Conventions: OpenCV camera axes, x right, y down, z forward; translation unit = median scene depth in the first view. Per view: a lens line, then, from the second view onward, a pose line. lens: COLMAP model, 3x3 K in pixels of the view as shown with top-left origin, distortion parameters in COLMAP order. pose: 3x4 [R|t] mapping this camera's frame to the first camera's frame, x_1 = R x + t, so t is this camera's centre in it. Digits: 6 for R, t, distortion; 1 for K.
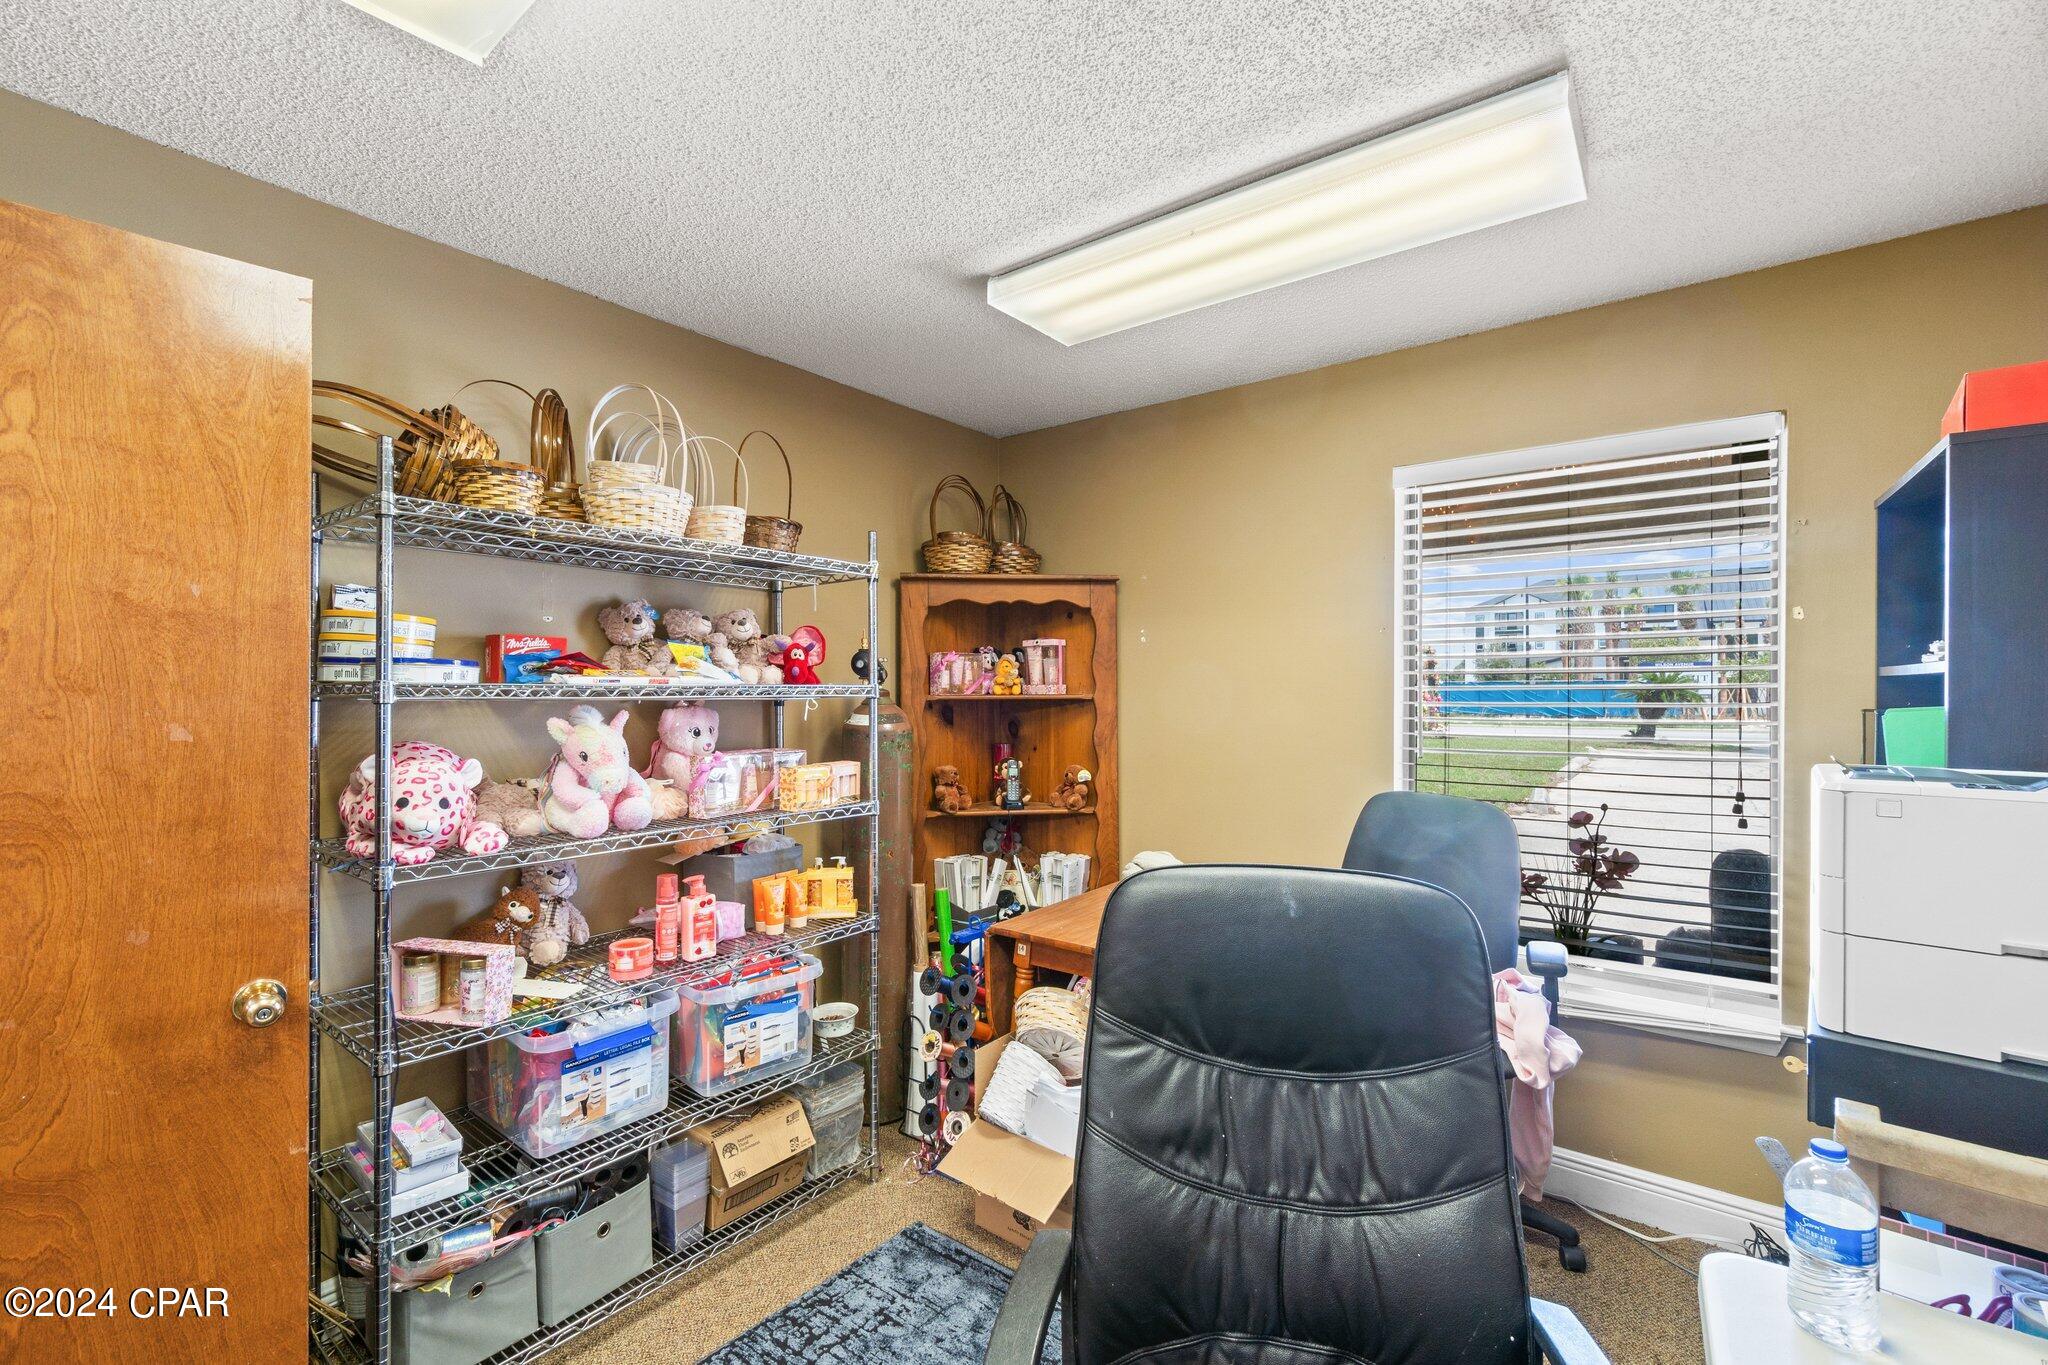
lens RADIAL K [[890.5, 0, 1020.5], [0, 890.5, 688.7], [0, 0, 1]] dist [-0.001749, -0.000121]
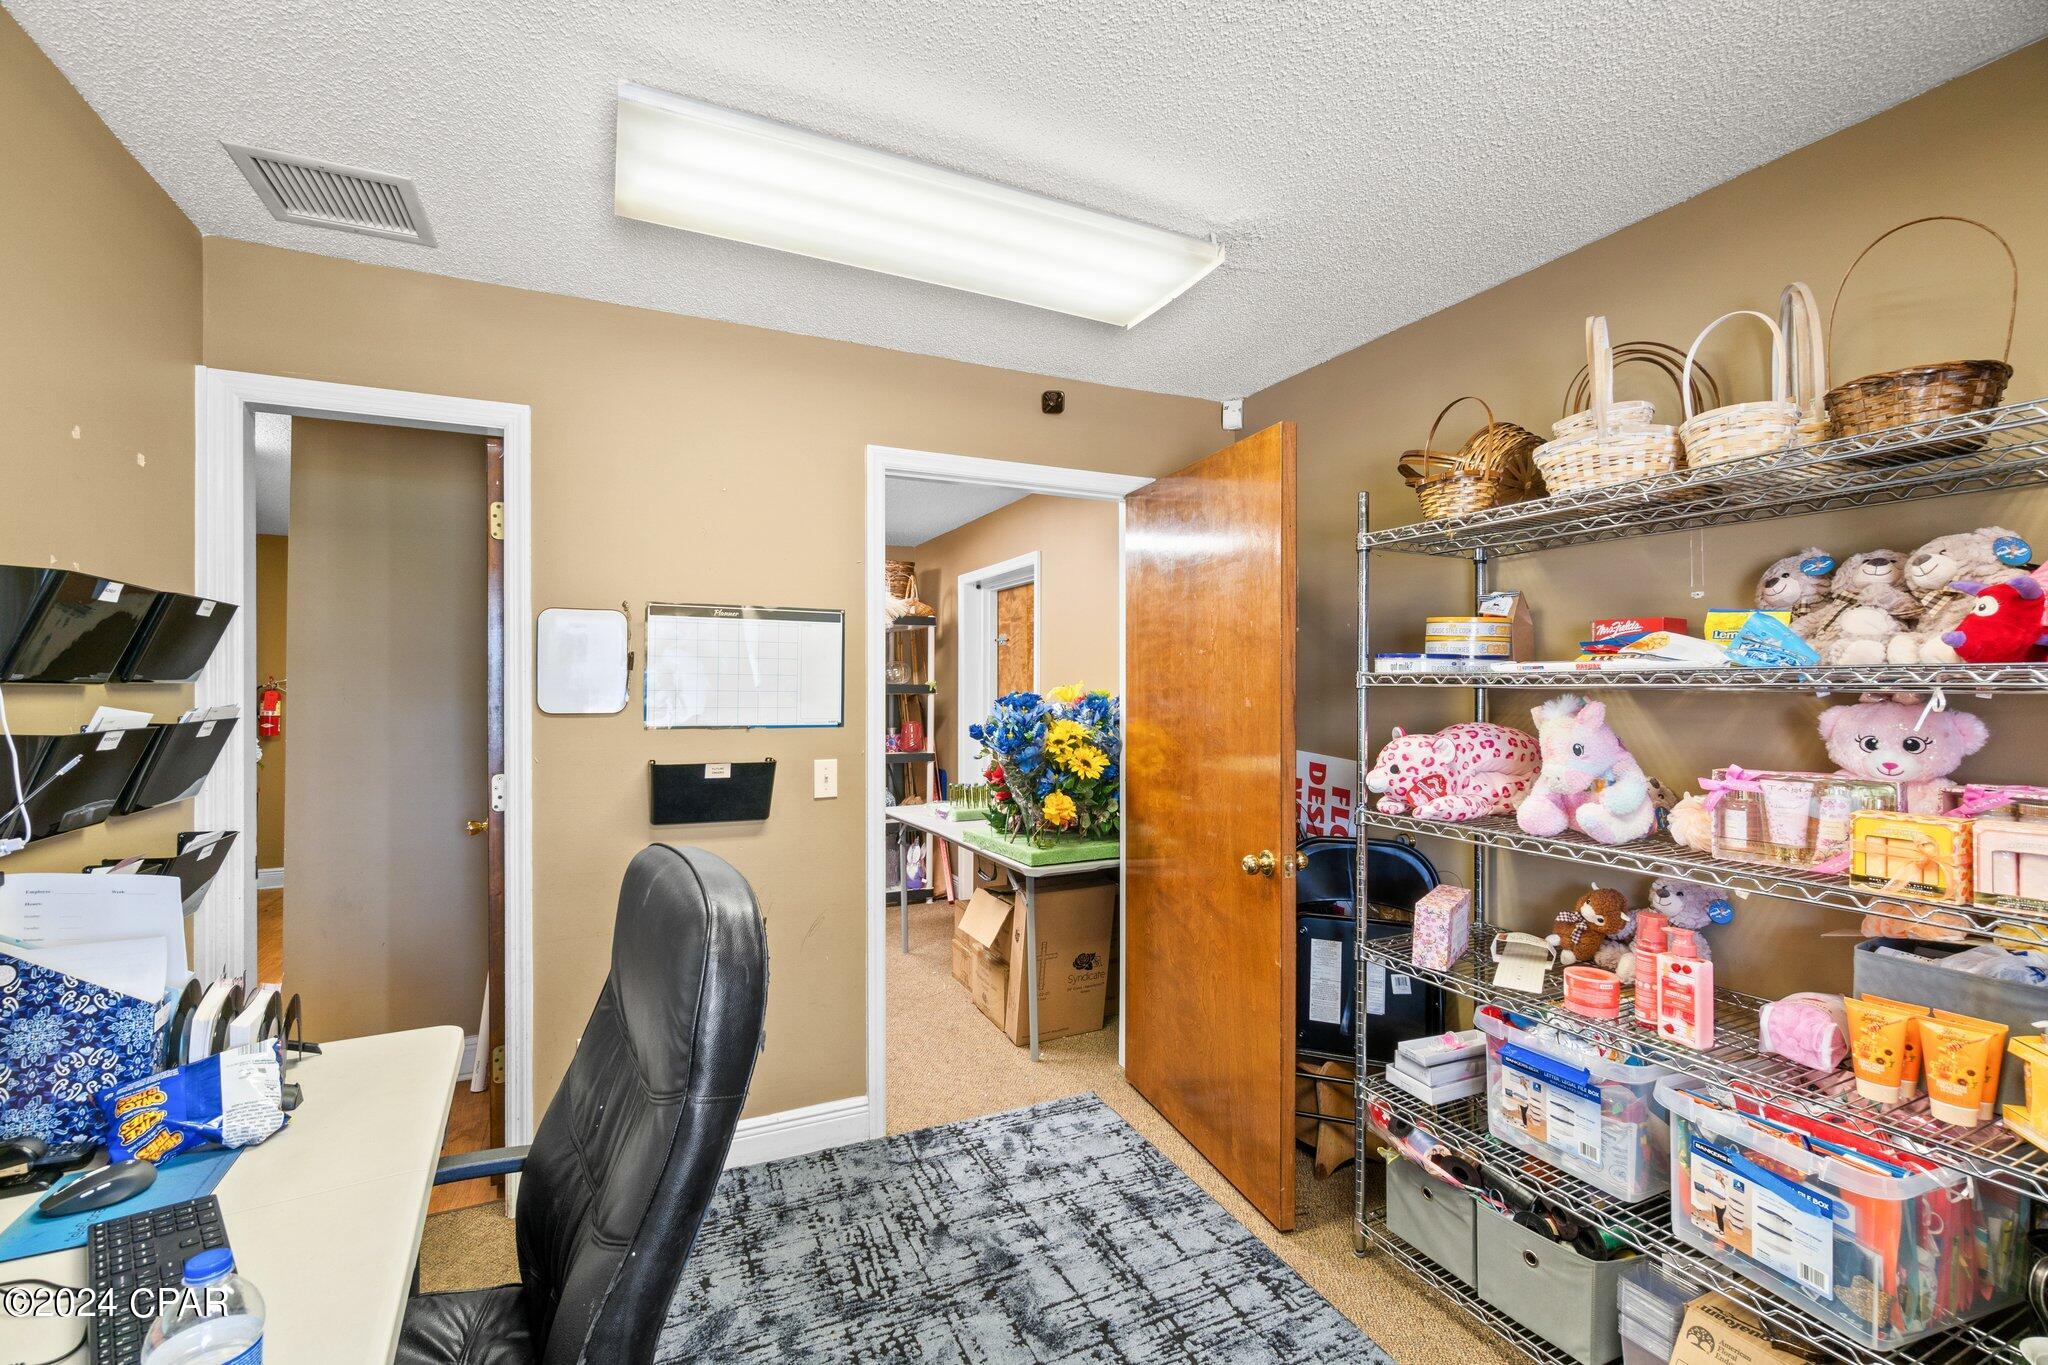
lens RADIAL K [[890.5, 0, 1023.8], [0, 890.5, 685.1], [0, 0, 1]] dist [-0.001749, -0.000121]
pose [[-0.463204, -0.005696, -0.886233, 0.560406], [-0.002487, 0.999984, -0.005127, 0.014901], [0.886248, -0.000171, -0.463211, 0.895326]]
